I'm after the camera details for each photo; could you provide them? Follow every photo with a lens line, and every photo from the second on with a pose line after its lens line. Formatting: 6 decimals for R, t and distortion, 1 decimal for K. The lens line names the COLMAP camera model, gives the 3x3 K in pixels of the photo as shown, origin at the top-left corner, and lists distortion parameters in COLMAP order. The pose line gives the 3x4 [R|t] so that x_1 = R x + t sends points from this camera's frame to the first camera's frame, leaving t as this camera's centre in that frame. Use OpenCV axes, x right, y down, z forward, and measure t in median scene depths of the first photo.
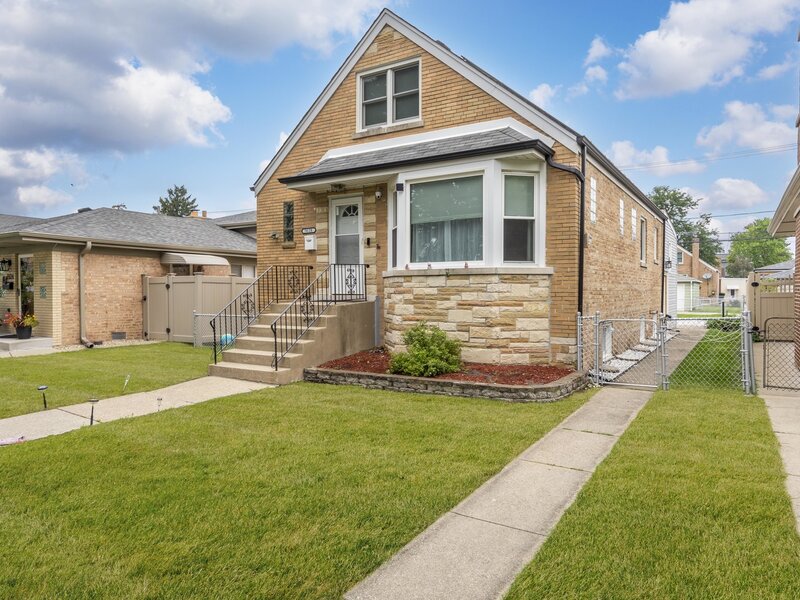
lens RADIAL K [[540.9, 0, 400.1], [0, 540.9, 299.7], [0, 0, 1]] dist [-0.000155, -0.001261]
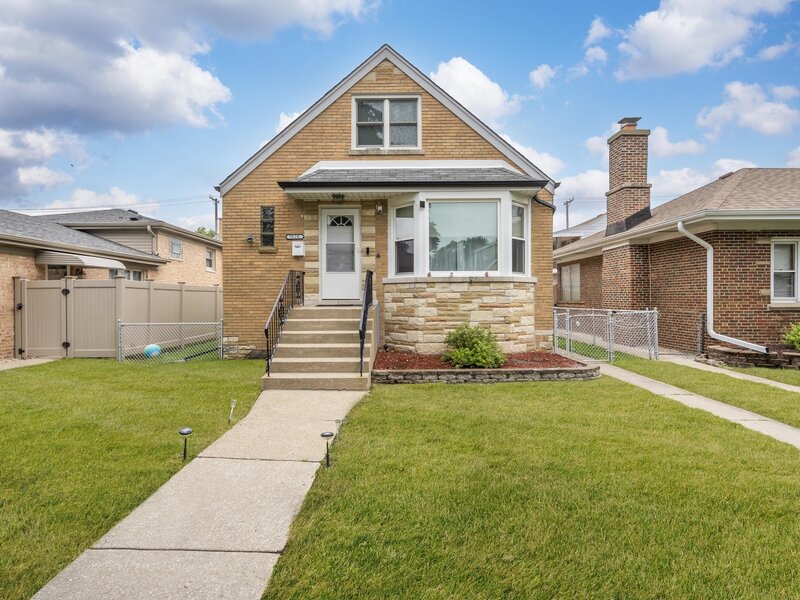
lens RADIAL K [[419.9, 0, 398.8], [0, 419.9, 298.9], [0, 0, 1]] dist [-0.005070, 0.000657]
pose [[0.848347, -0.004261, 0.529423, -0.480938], [0.012362, 0.999854, -0.011761, 0.000609], [-0.529296, 0.016522, 0.848276, 0.263835]]
